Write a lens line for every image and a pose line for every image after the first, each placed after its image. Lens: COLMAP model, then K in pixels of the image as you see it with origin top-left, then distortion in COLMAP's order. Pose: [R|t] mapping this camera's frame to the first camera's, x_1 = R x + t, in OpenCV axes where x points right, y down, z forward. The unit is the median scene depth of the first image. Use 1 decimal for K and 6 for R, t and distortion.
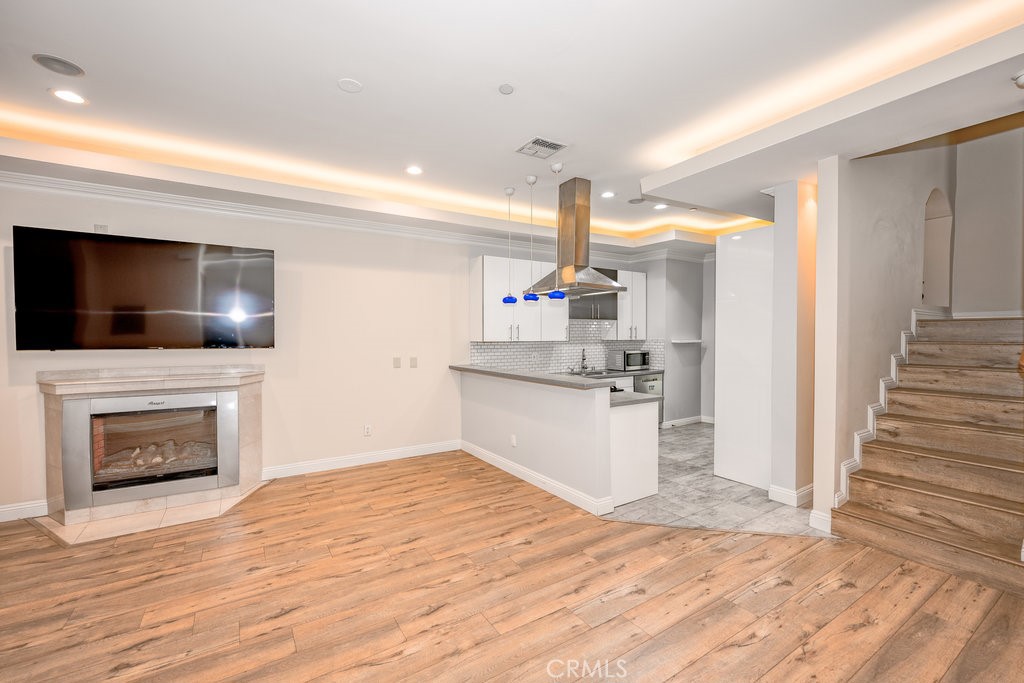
lens RADIAL K [[398.4, 0, 513.8], [0, 398.4, 343.8], [0, 0, 1]] dist [-0.000600, 0.000126]
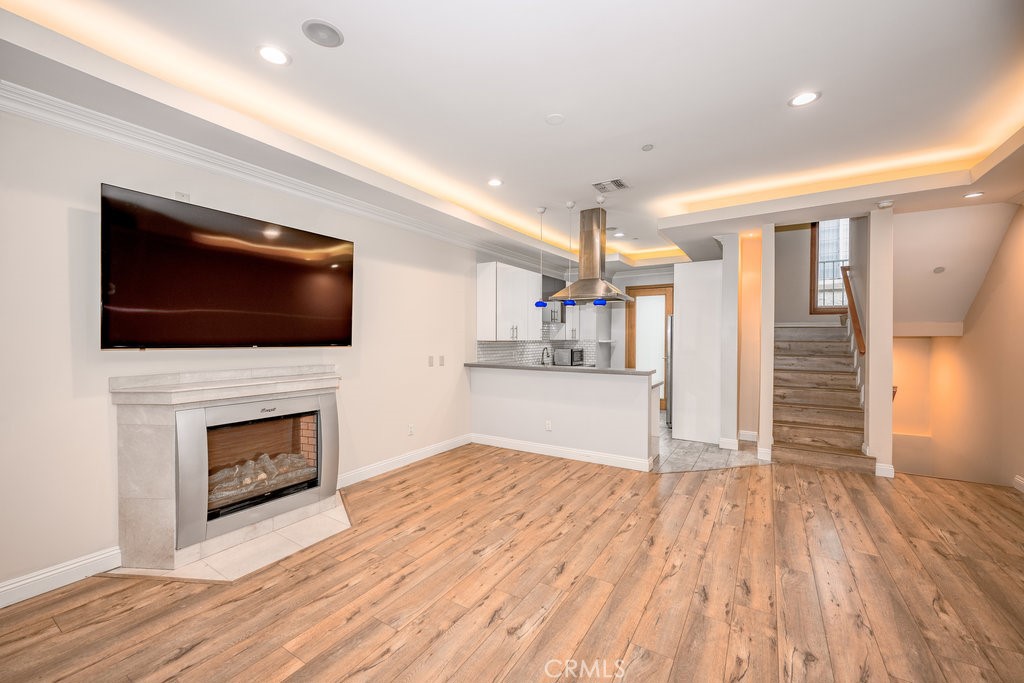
lens RADIAL K [[391.4, 0, 518.3], [0, 391.4, 342.6], [0, 0, 1]] dist [-0.000399, -0.000075]
pose [[0.908545, -0.001197, 0.417784, -0.752889], [0.004084, 0.999974, -0.006017, 0.010581], [-0.417766, 0.007173, 0.908526, 0.001033]]
